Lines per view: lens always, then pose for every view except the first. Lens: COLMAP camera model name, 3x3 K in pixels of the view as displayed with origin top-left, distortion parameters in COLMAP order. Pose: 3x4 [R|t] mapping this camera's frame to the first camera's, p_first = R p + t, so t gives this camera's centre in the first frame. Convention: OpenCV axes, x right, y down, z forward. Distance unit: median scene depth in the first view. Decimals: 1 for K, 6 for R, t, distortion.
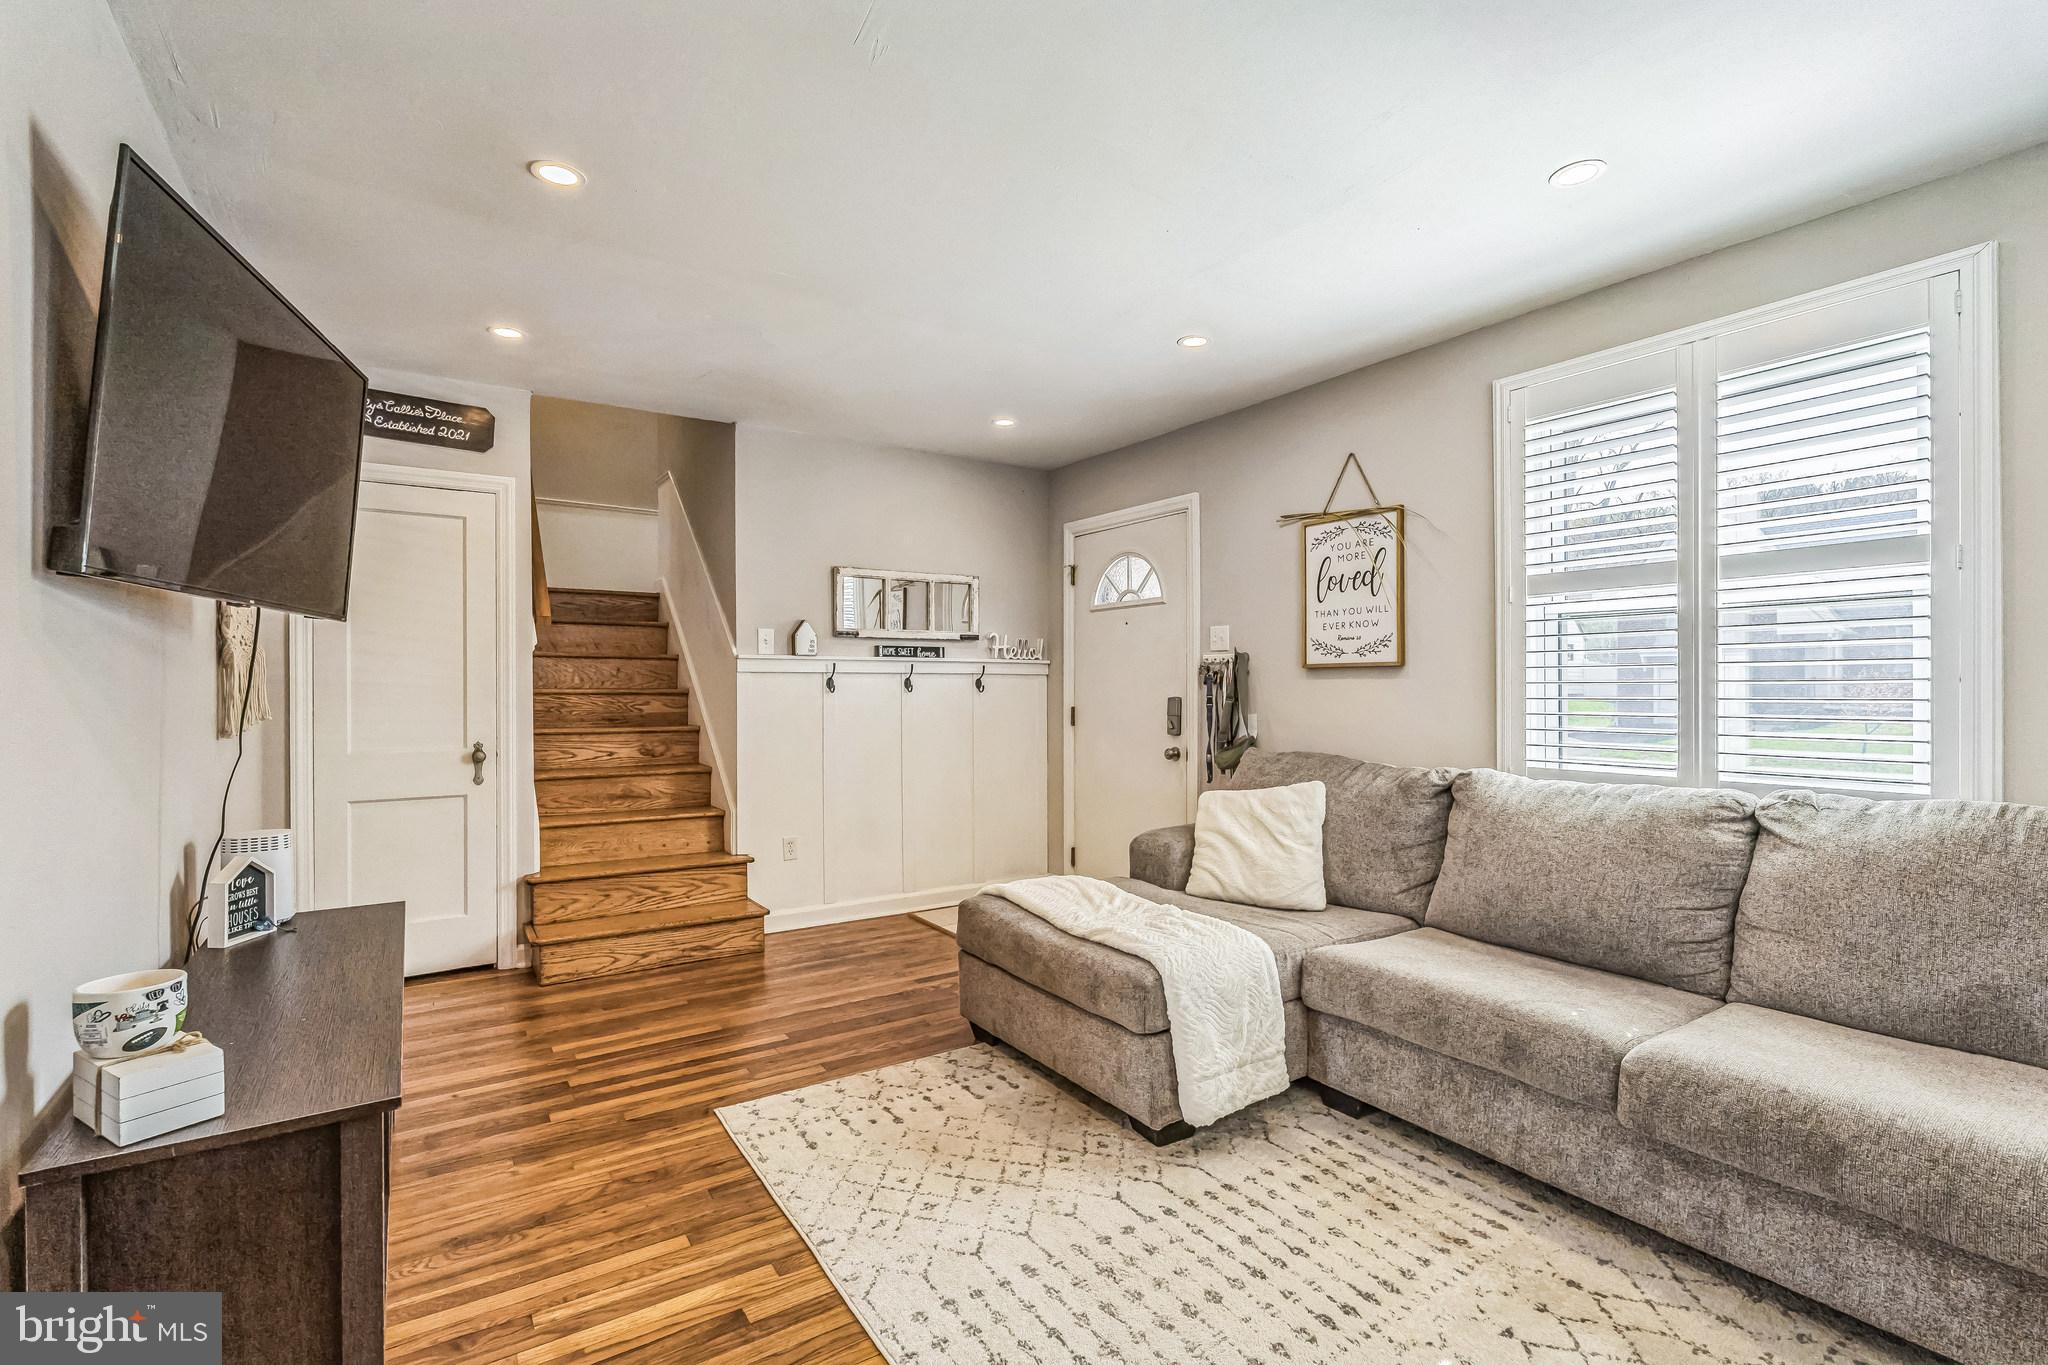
lens RADIAL K [[931.1, 0, 1024.0], [0, 931.1, 682.5], [0, 0, 1]] dist [-0.000988, -0.000093]
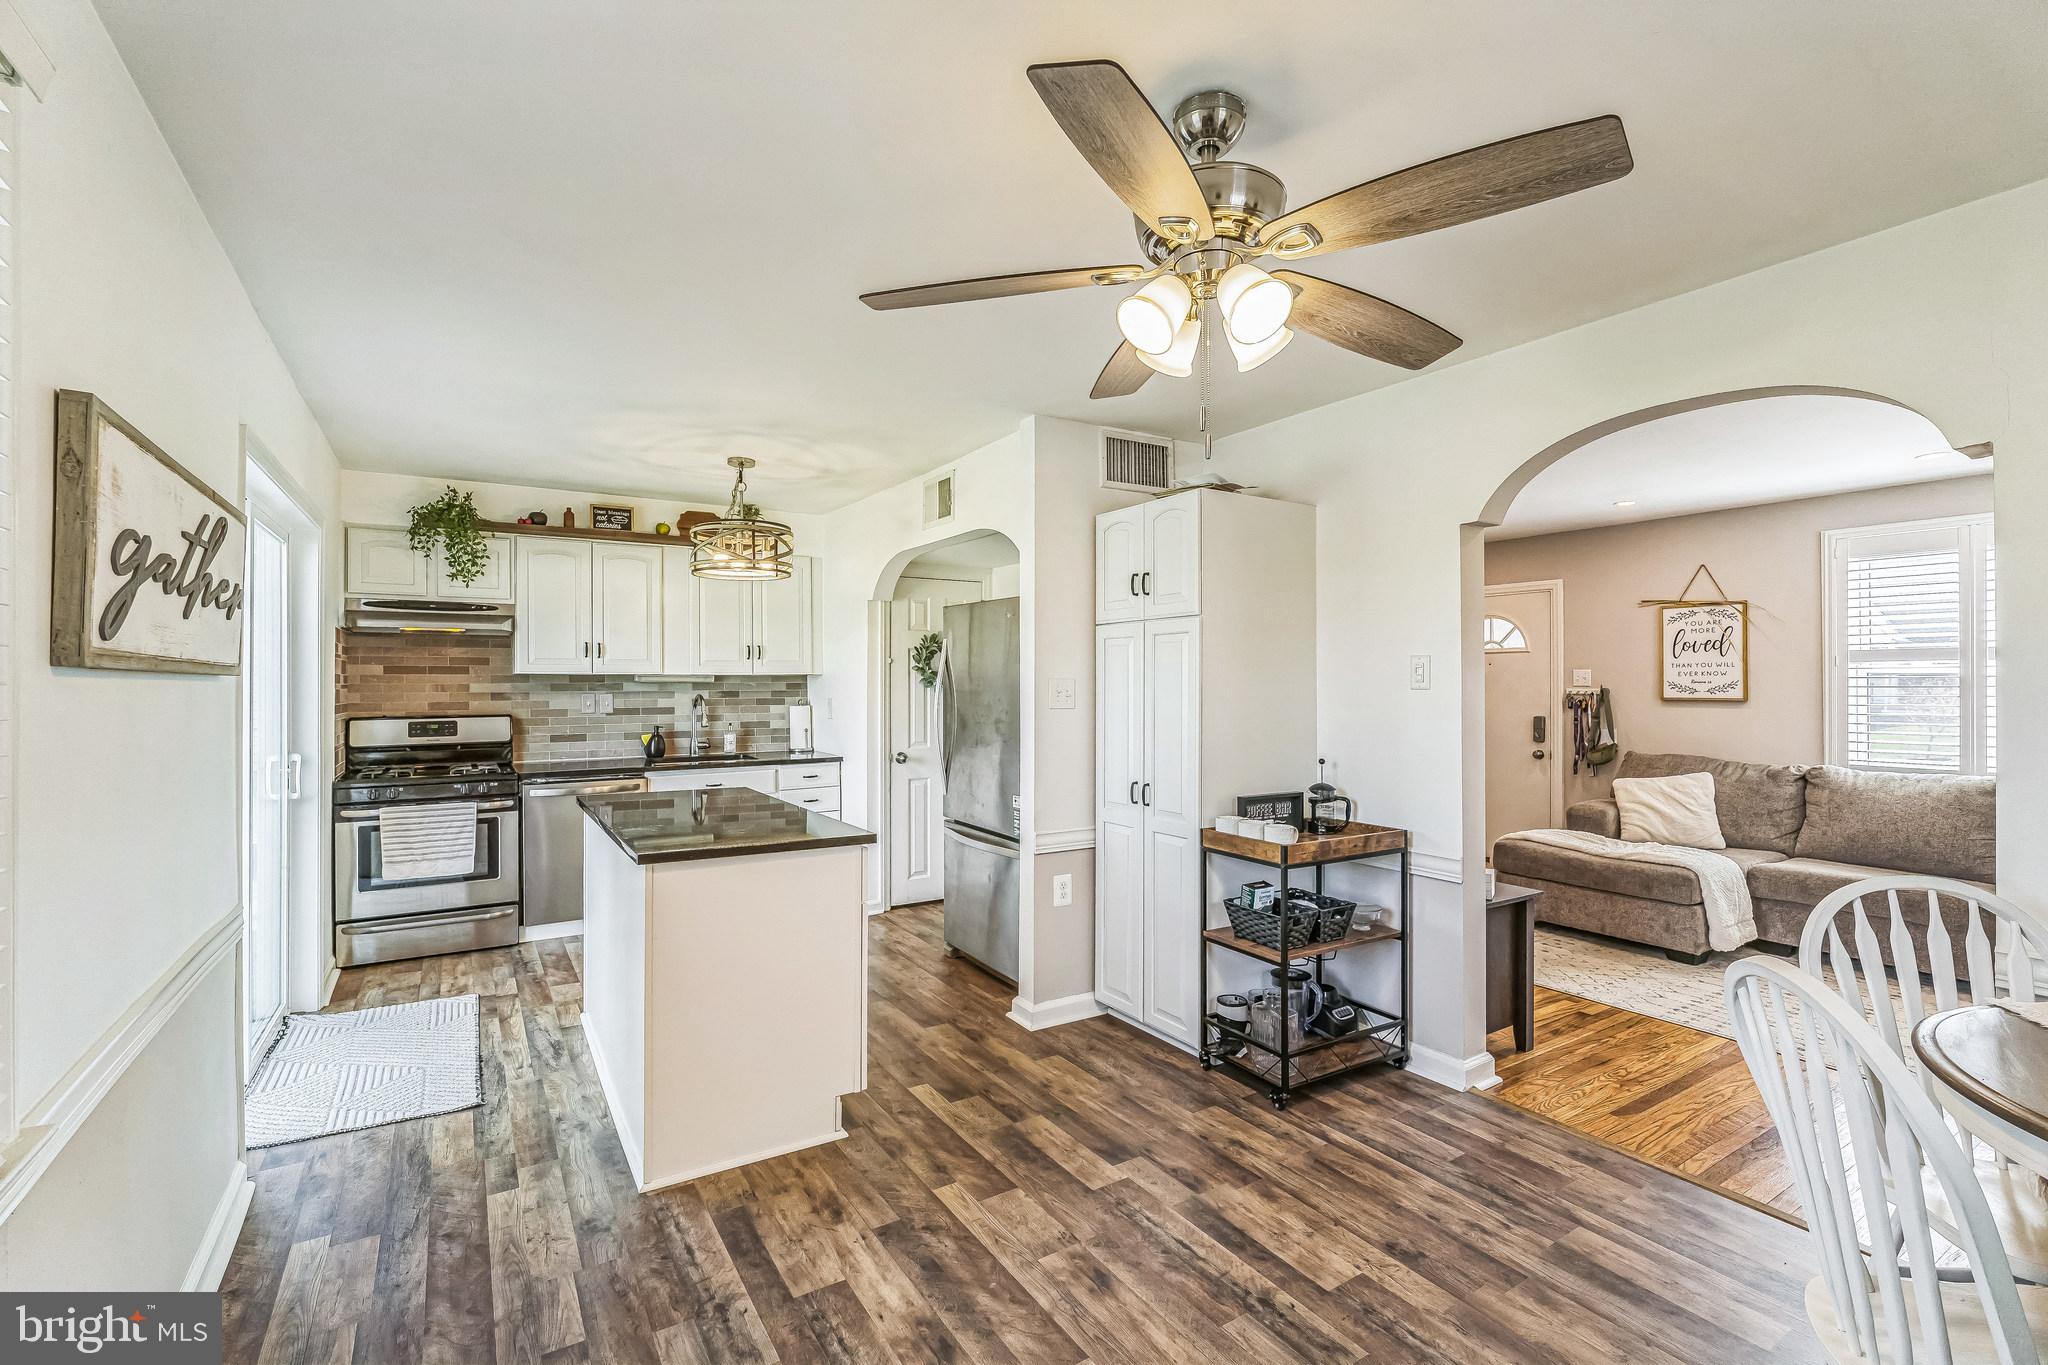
lens RADIAL K [[907.4, 0, 1024.0], [0, 907.4, 682.5], [0, 0, 1]] dist [-0.001395, -0.000350]
pose [[0.999659, 0.002463, -0.026003, -0.778892], [-0.002452, 0.999997, 0.000434, -0.046260], [0.026004, -0.000370, 0.999662, -0.578641]]
